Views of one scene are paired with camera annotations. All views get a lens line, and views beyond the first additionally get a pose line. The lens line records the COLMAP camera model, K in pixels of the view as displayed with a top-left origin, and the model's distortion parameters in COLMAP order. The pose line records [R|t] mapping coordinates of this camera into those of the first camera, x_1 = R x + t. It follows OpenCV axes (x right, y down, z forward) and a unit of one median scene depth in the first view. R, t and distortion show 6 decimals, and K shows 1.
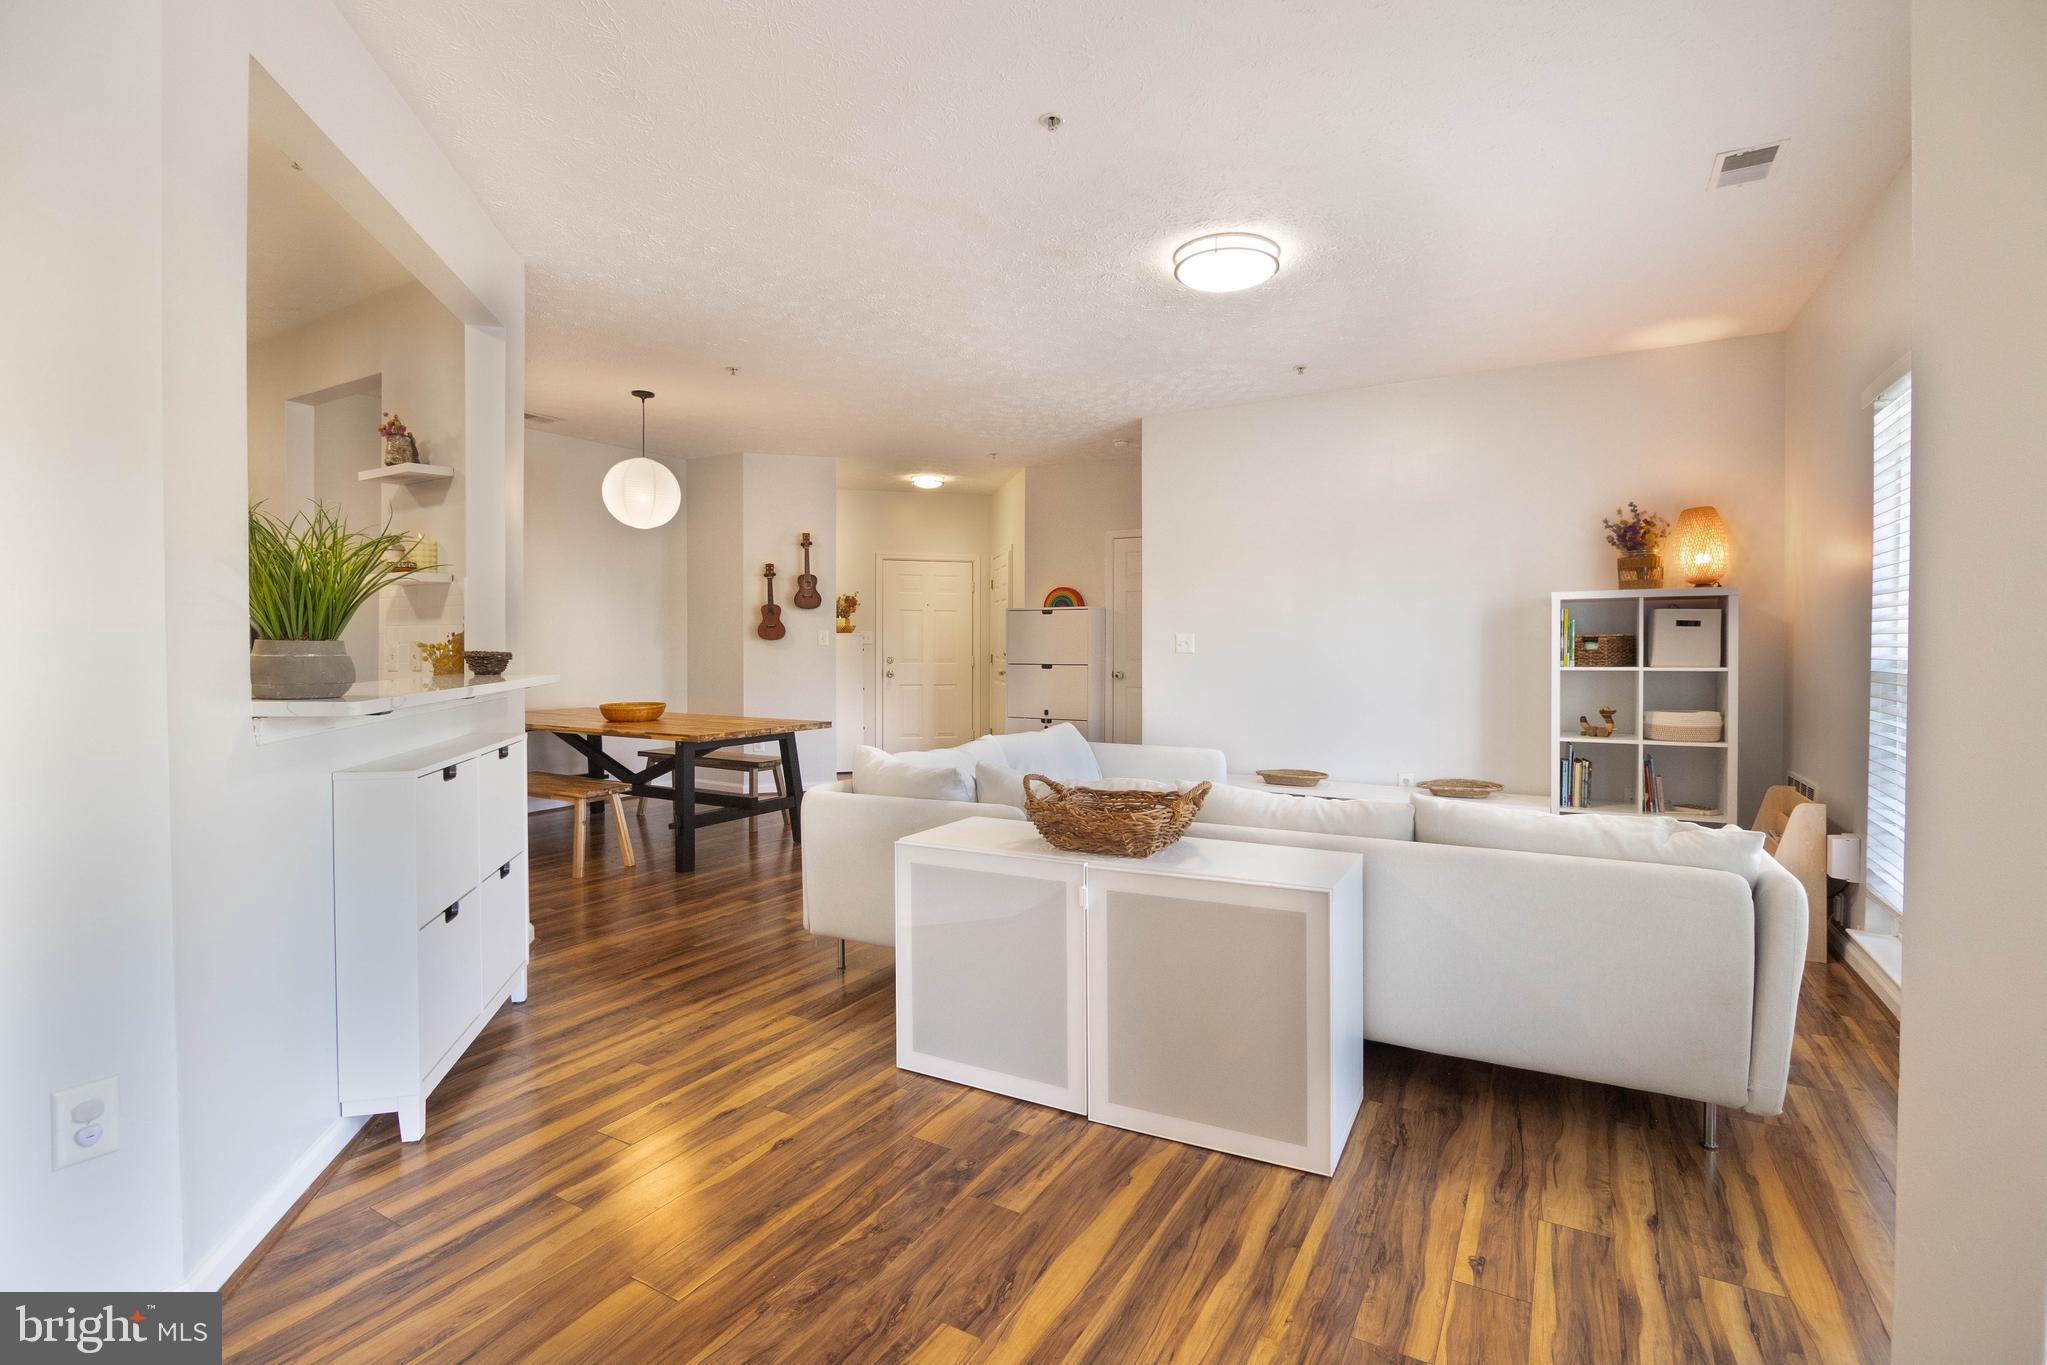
lens RADIAL K [[927.9, 0, 1061.0], [0, 927.9, 652.3], [0, 0, 1]] dist [-0.016895, 0.000257]
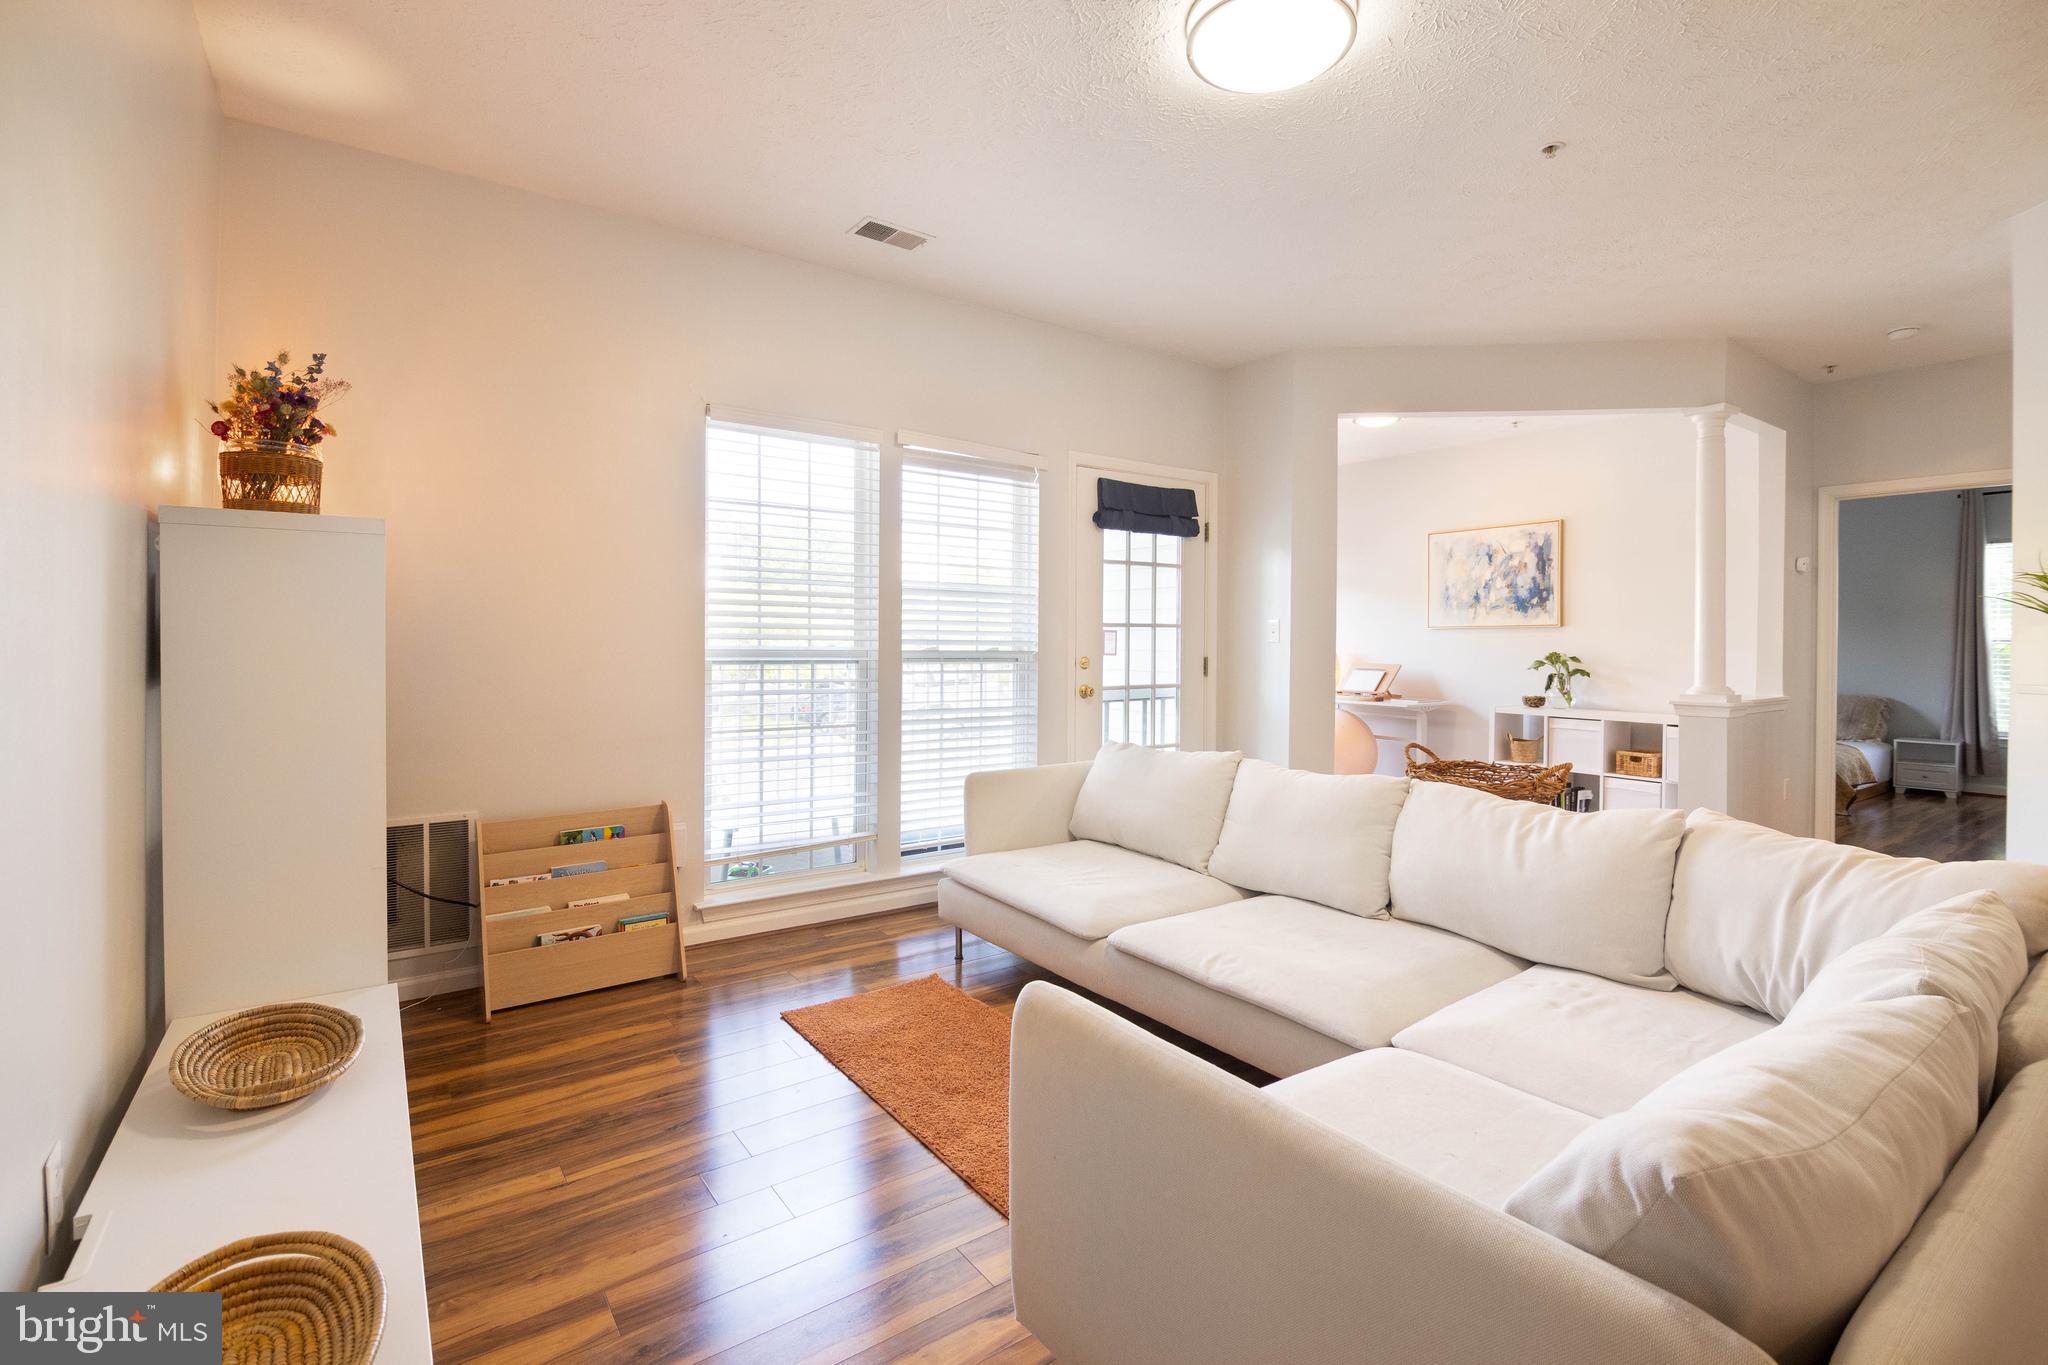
lens RADIAL K [[928.4, 0, 1025.7], [0, 928.4, 658.3], [0, 0, 1]] dist [-0.016895, 0.000257]
pose [[-0.901629, -0.013099, 0.432311, 0.043344], [-0.004032, 0.999752, 0.021884, -0.006462], [-0.432491, 0.017988, -0.901459, 1.057070]]
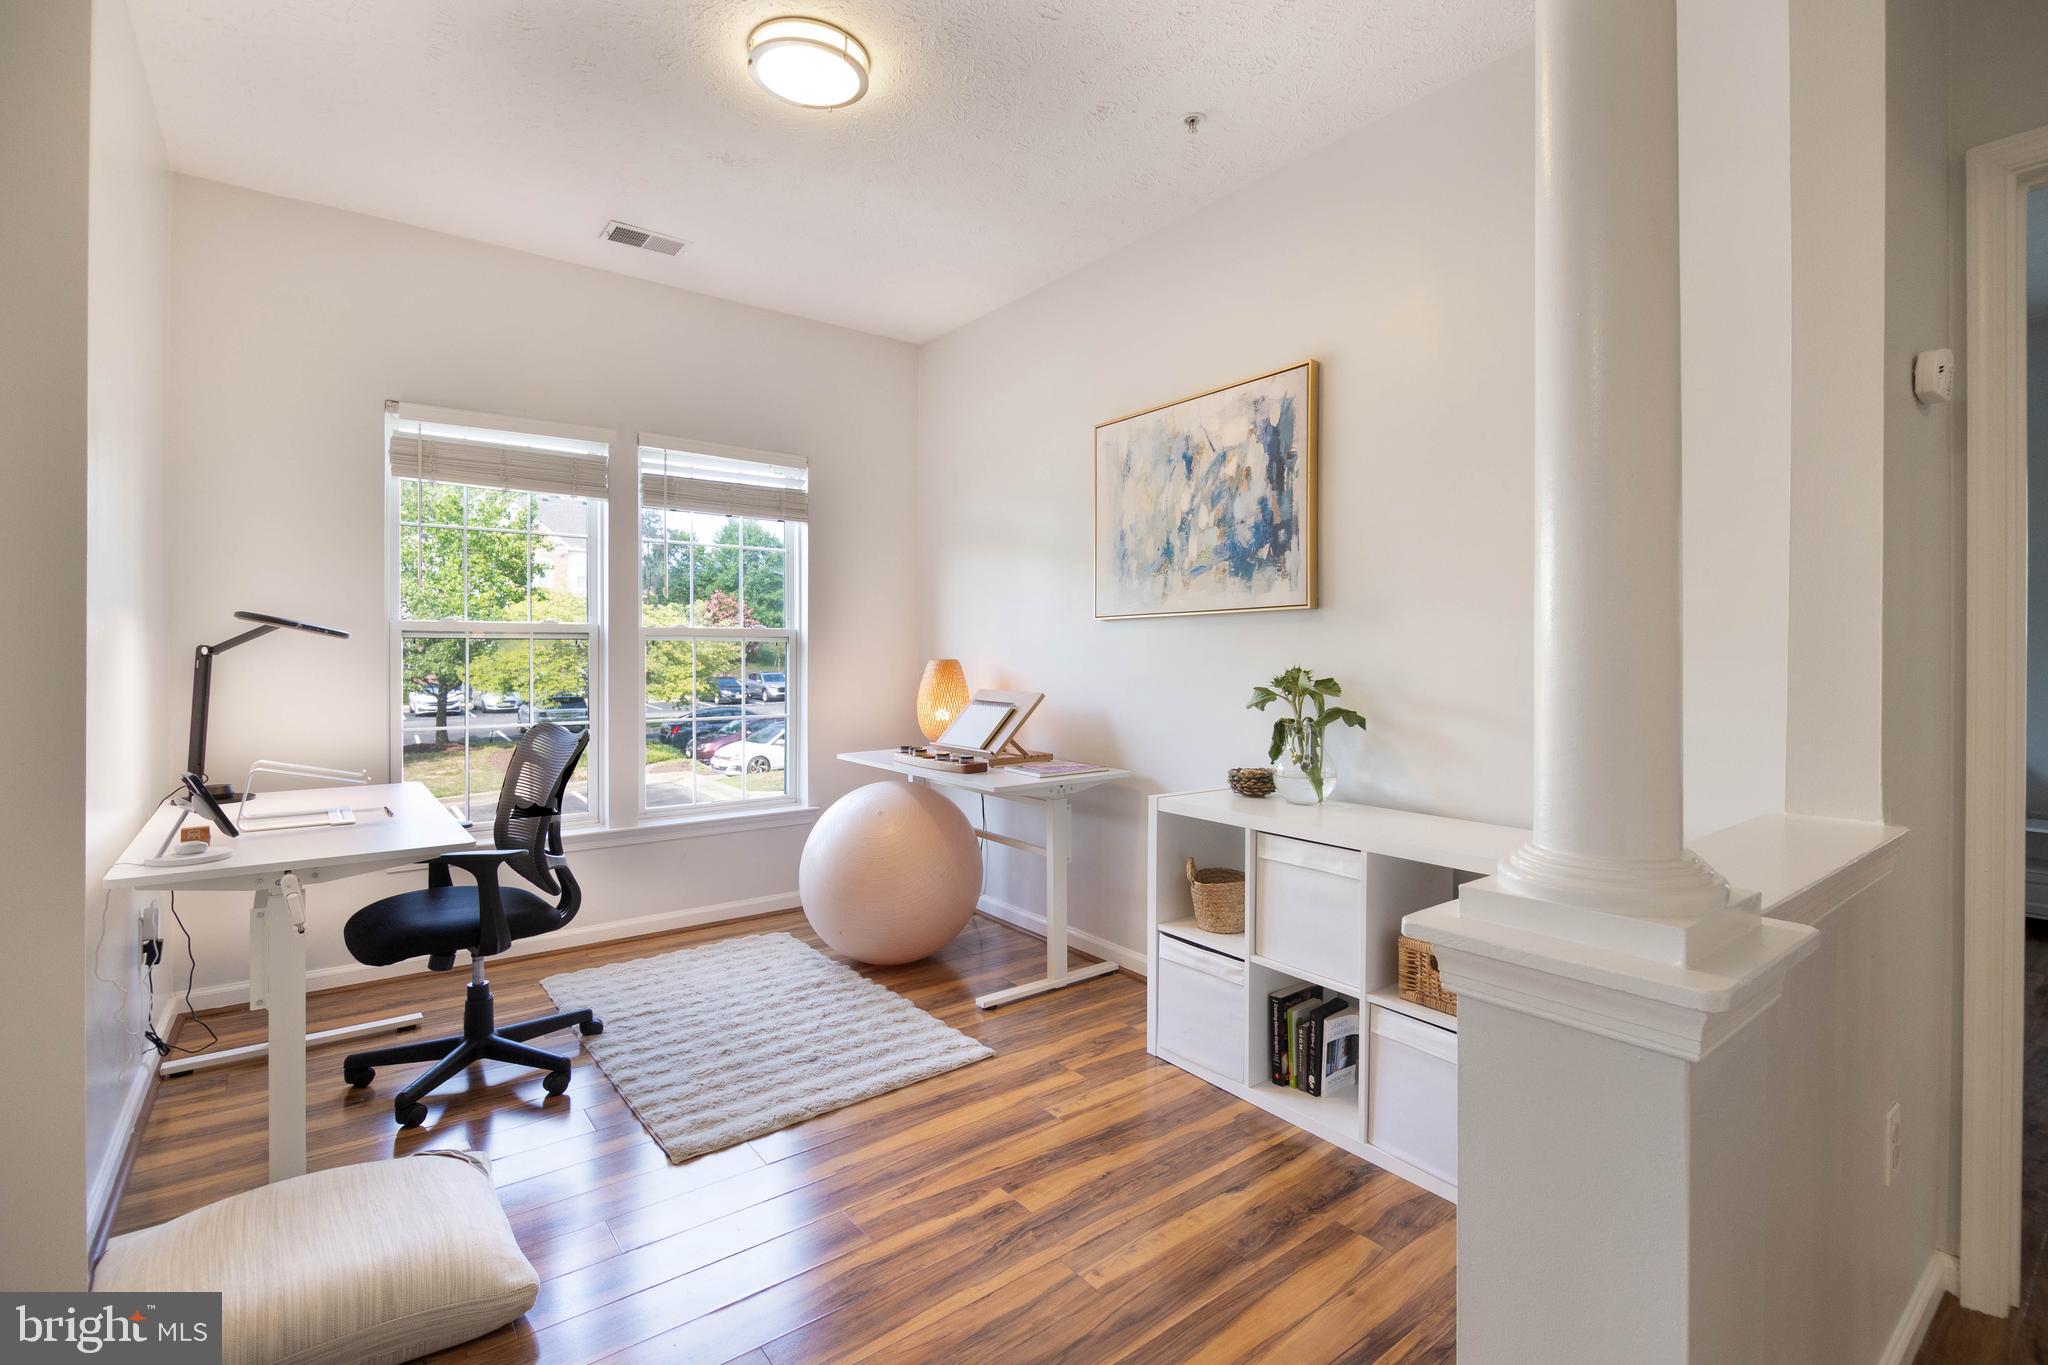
lens RADIAL K [[928.4, 0, 1054.1], [0, 928.4, 666.0], [0, 0, 1]] dist [-0.016895, 0.000257]
pose [[-0.922132, -0.005786, 0.386832, -0.125054], [0.002661, 0.999770, 0.021299, -0.003526], [-0.386866, 0.020670, -0.921904, 0.243808]]
